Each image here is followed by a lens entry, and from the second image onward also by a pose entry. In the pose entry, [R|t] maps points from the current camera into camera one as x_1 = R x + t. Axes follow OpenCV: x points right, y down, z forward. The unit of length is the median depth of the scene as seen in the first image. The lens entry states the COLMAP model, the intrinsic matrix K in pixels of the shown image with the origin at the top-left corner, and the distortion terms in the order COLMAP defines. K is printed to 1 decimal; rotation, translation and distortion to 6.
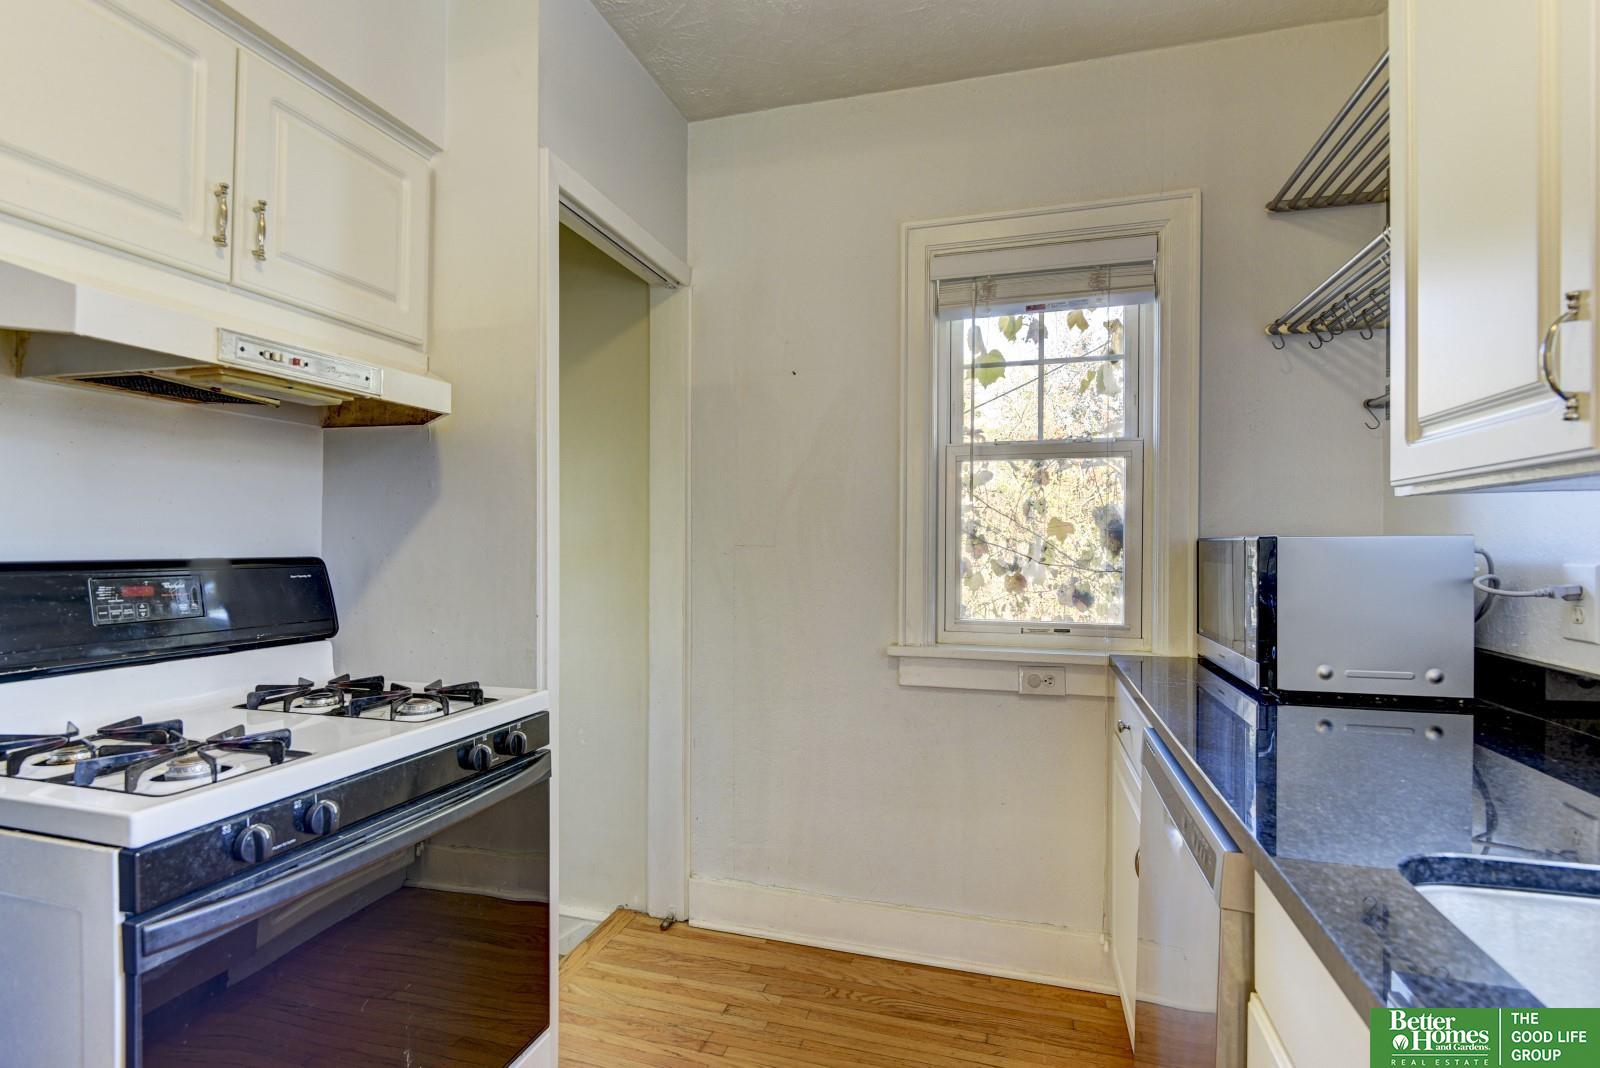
lens RADIAL K [[767.6, 0, 794.4], [0, 767.6, 545.1], [0, 0, 1]] dist [-0.010673, 0.000397]
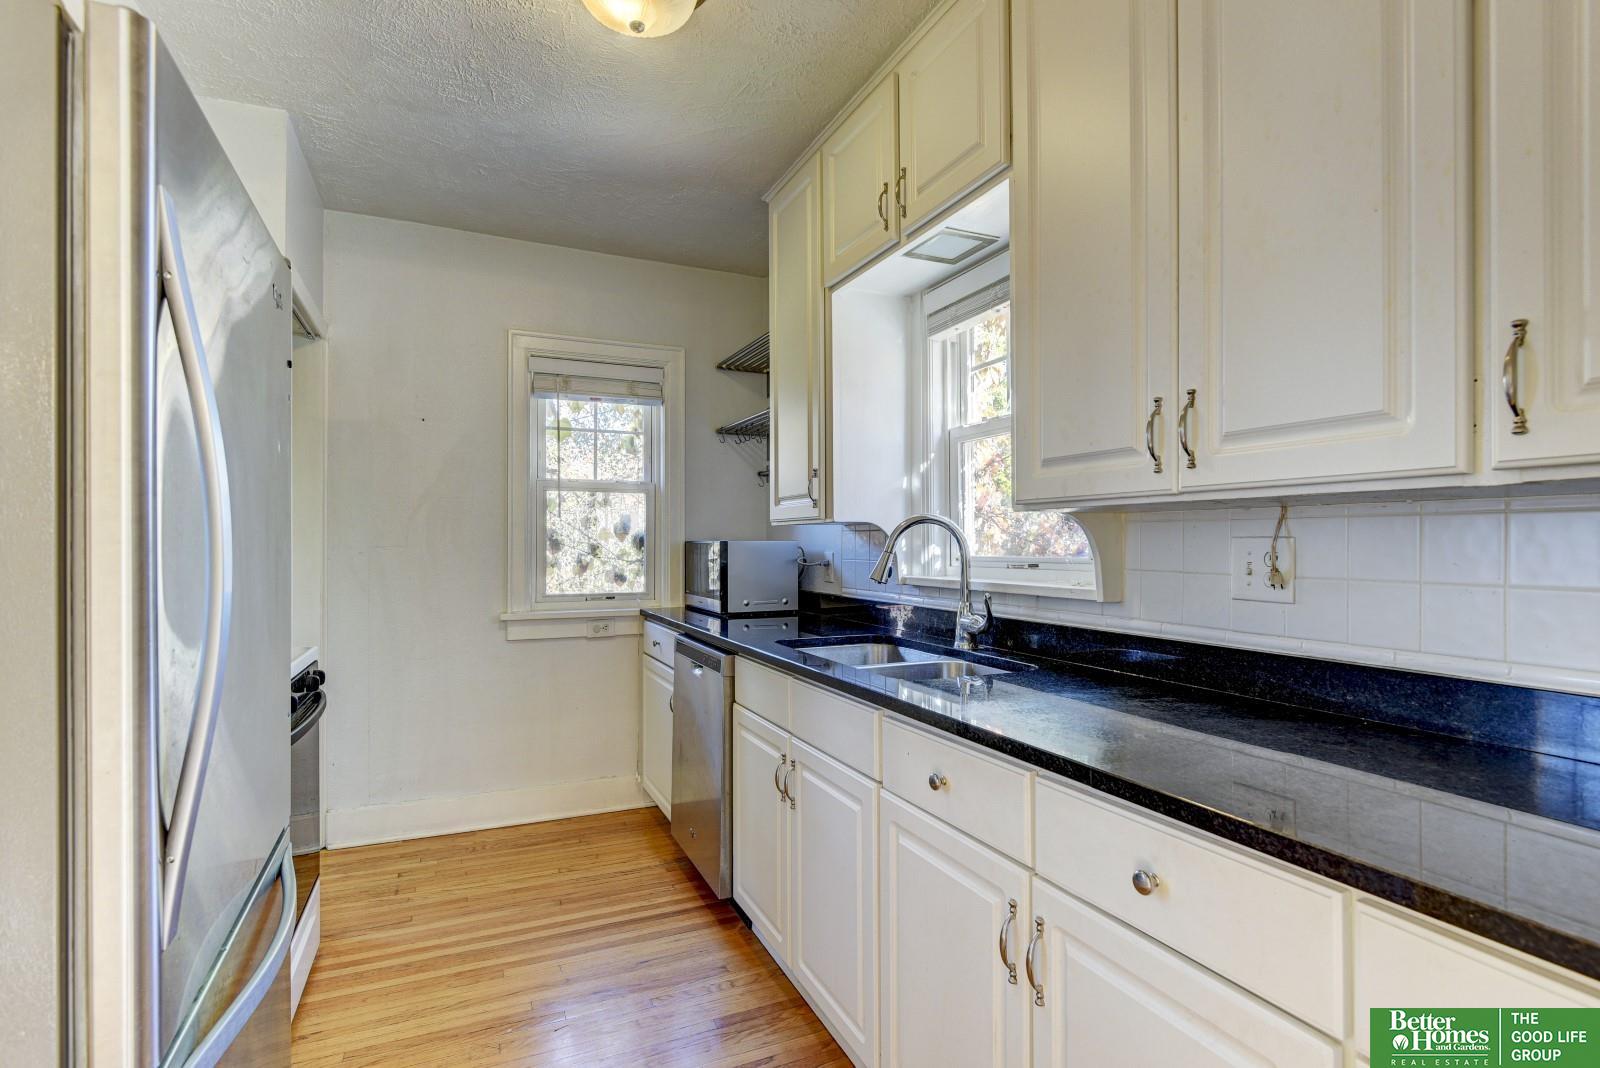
lens RADIAL K [[767.6, 0, 794.4], [0, 767.6, 545.1], [0, 0, 1]] dist [-0.010673, 0.000397]
pose [[0.764649, -0.002970, 0.644440, -0.421249], [0.003102, 0.999995, 0.000928, -0.001040], [-0.644439, 0.001290, 0.764654, -0.527243]]
